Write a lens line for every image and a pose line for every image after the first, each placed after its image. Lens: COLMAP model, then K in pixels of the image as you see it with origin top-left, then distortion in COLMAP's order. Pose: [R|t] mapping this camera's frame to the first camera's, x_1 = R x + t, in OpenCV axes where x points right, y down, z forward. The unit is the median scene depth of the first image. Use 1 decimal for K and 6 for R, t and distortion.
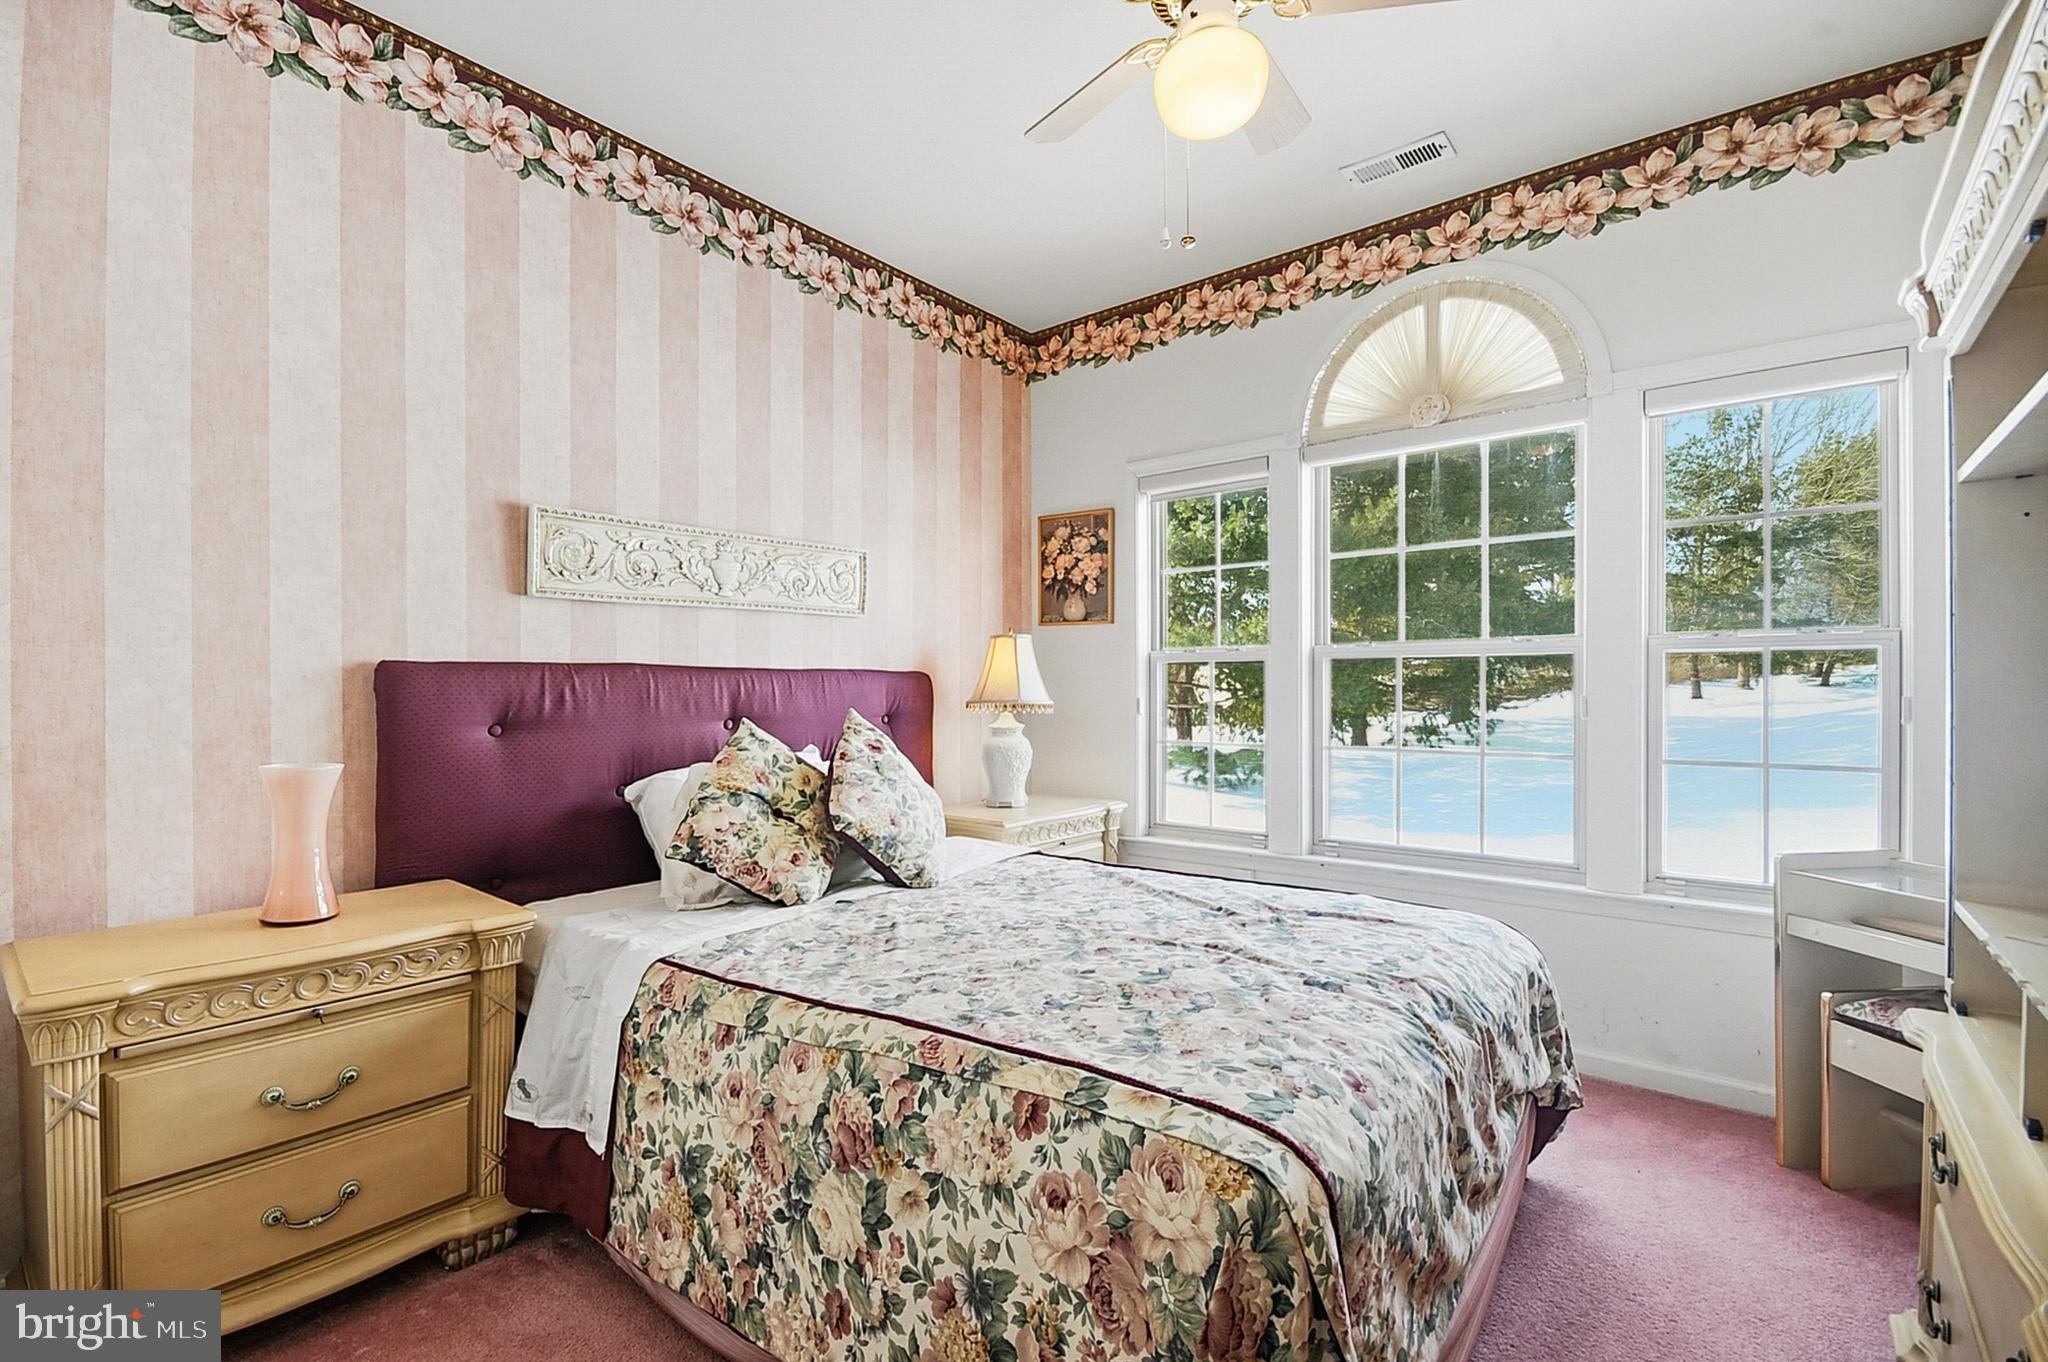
lens RADIAL K [[898.8, 0, 992.9], [0, 898.8, 692.4], [0, 0, 1]] dist [0.002114, -0.013590]
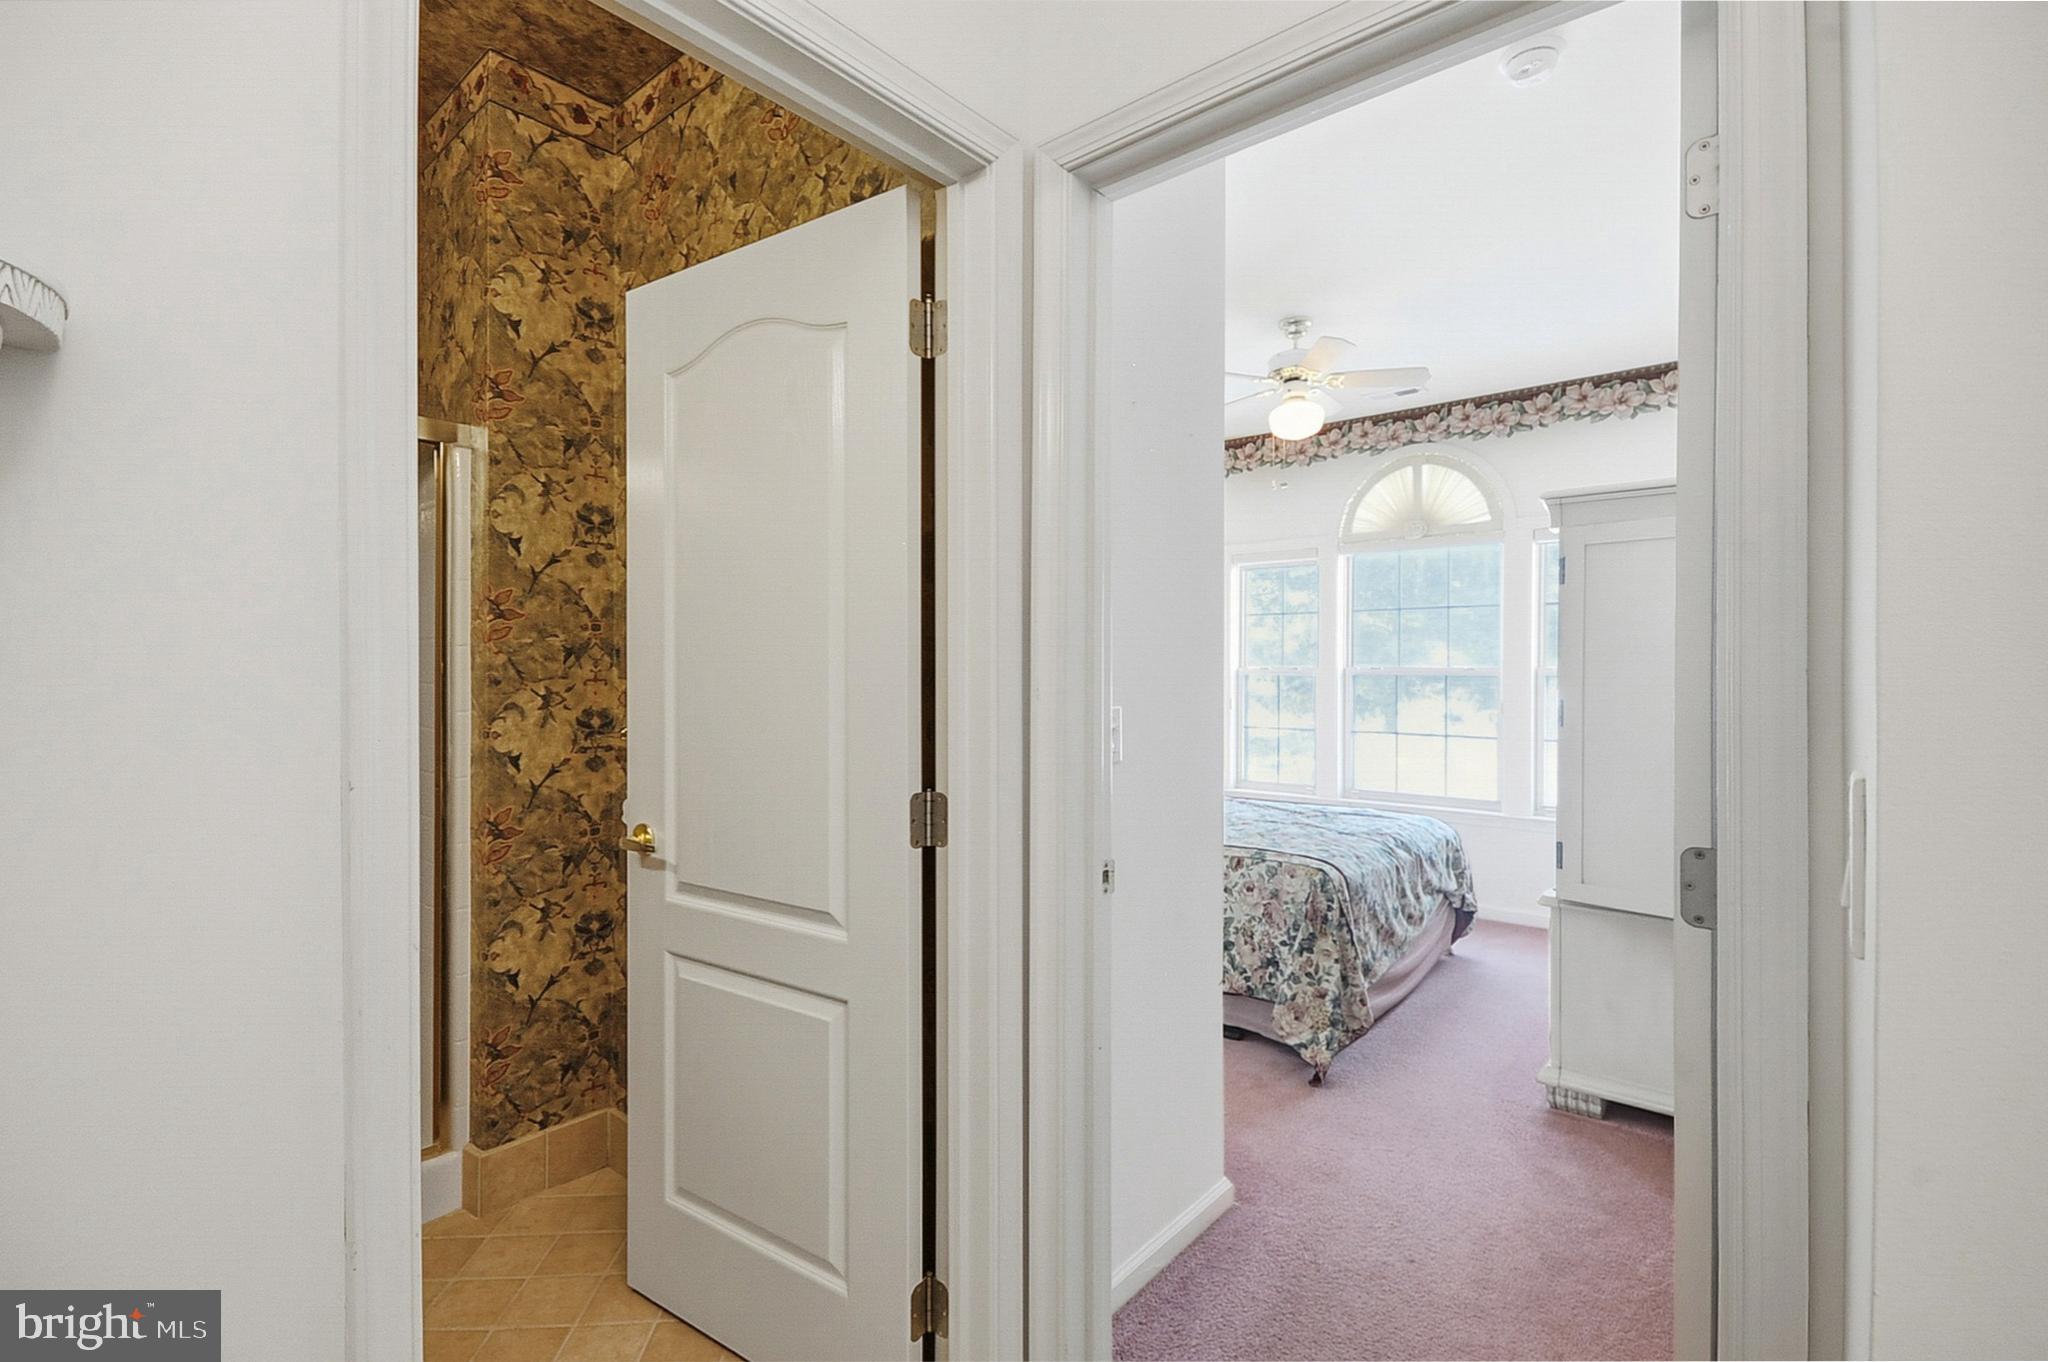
lens RADIAL K [[924.1, 0, 1017.2], [0, 924.1, 682.0], [0, 0, 1]] dist [-0.004973, -0.000312]
pose [[0.999987, 0.004559, -0.002378, -0.380038], [-0.004545, 0.999972, 0.005976, -0.057422], [0.002405, -0.005965, 0.999979, -1.100716]]
